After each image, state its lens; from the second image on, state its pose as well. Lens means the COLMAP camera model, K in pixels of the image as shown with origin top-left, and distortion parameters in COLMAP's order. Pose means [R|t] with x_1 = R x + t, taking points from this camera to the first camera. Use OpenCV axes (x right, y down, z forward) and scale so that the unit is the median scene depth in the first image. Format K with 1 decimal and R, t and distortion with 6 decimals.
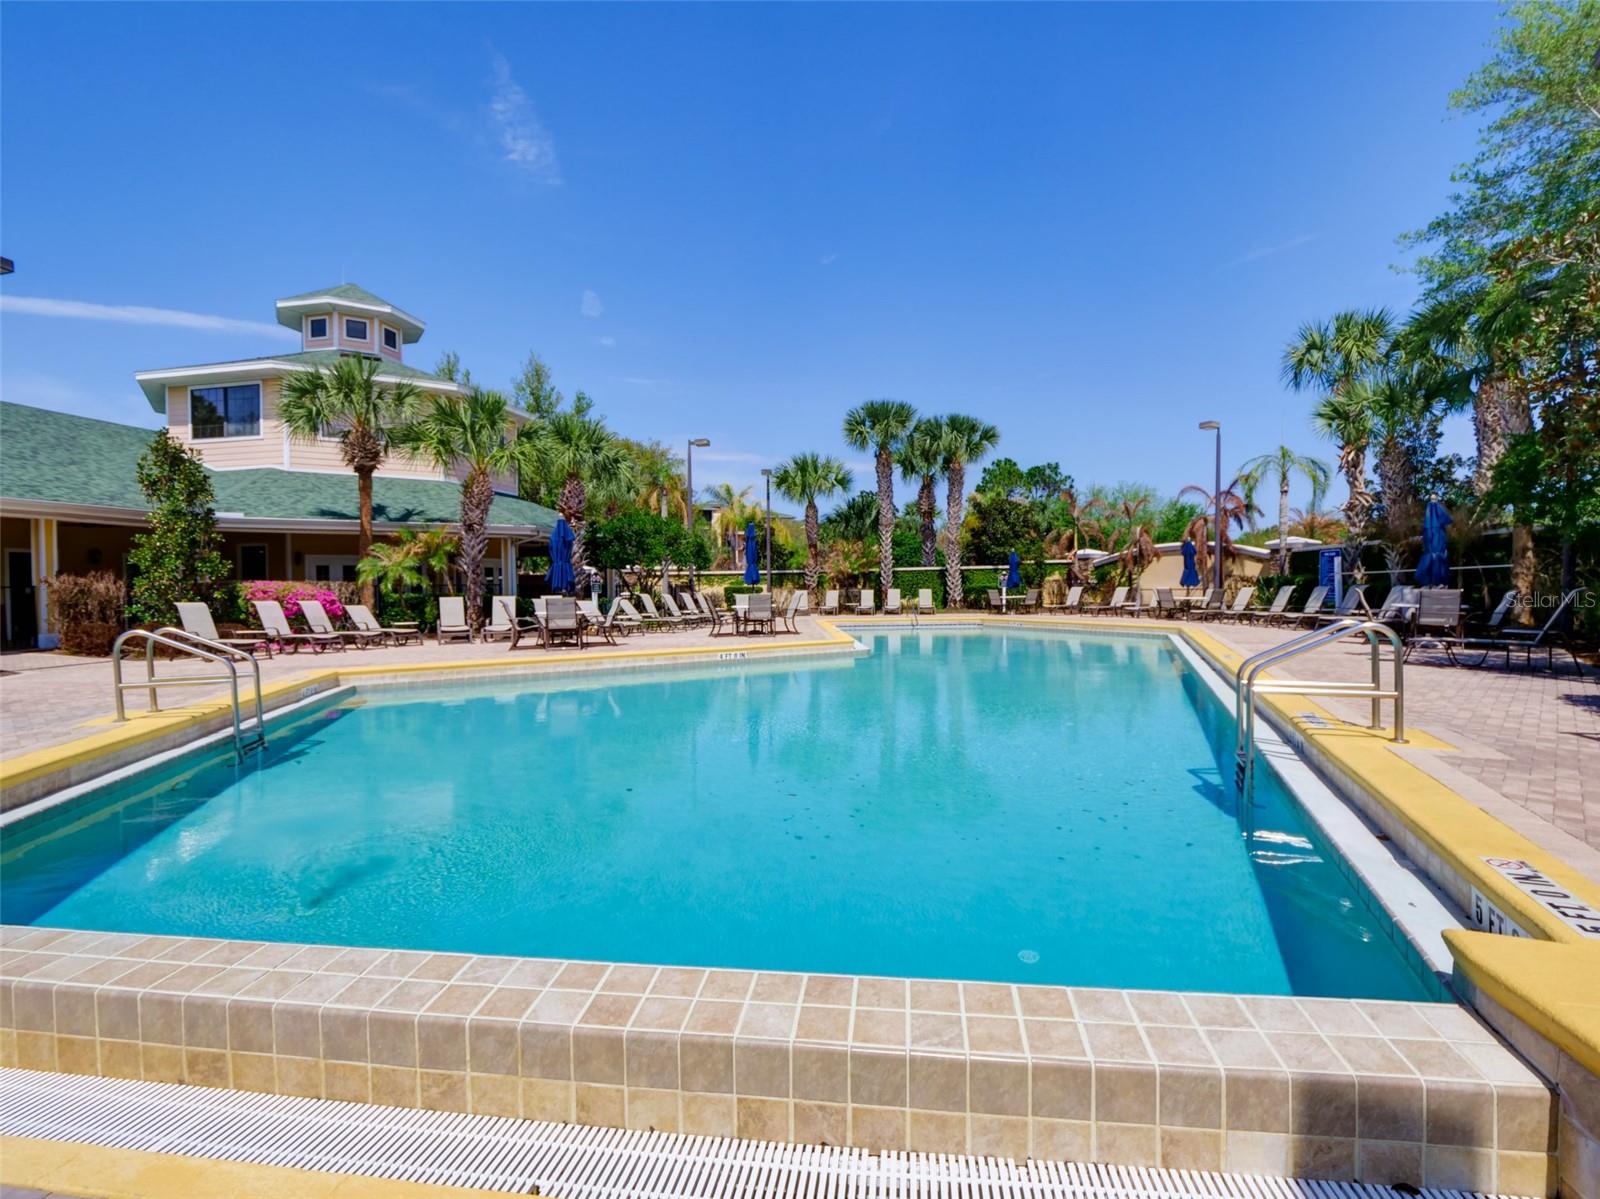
lens RADIAL K [[783.0, 0, 800.0], [0, 783.0, 599.5], [0, 0, 1]] dist [-0.012958, 0.000192]
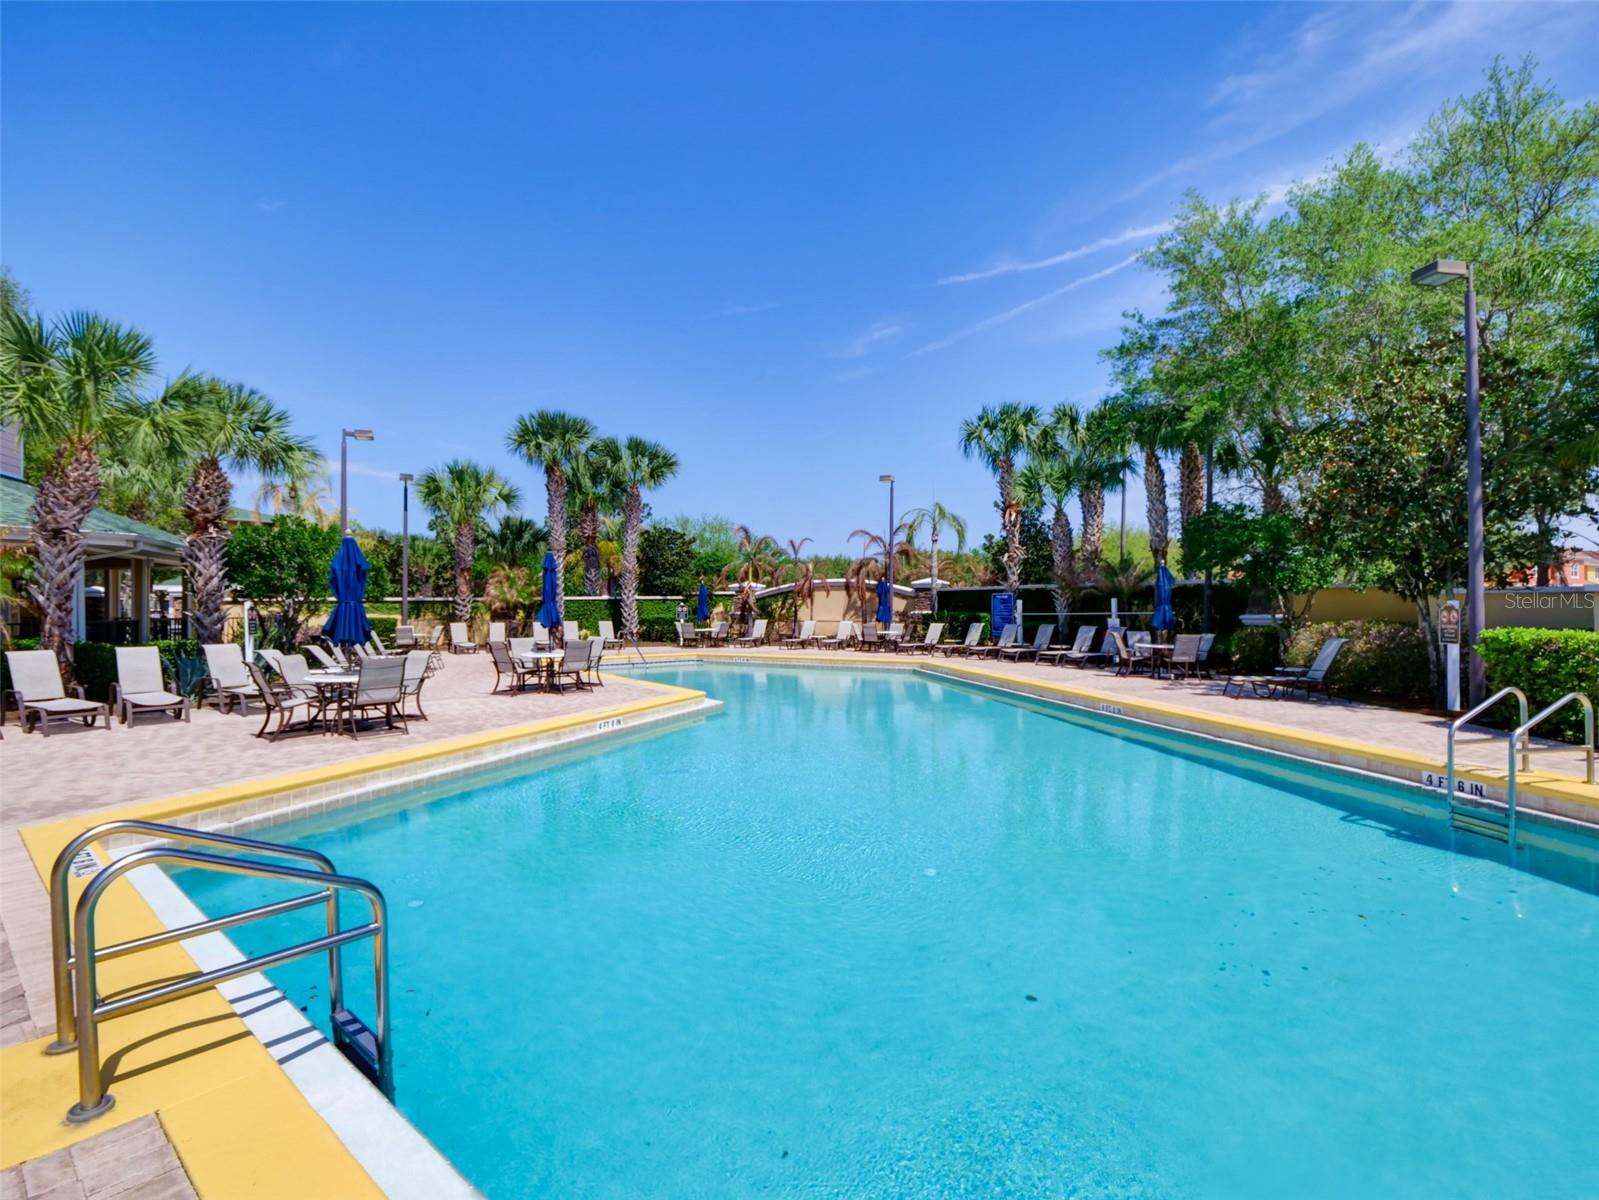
lens RADIAL K [[782.5, 0, 799.5], [0, 782.5, 600.0], [0, 0, 1]] dist [-0.012958, 0.000192]
pose [[0.831983, 0.012458, 0.554661, -0.161278], [0.001890, 0.999678, -0.025288, -0.014445], [-0.554798, 0.022088, 0.831692, 0.103408]]
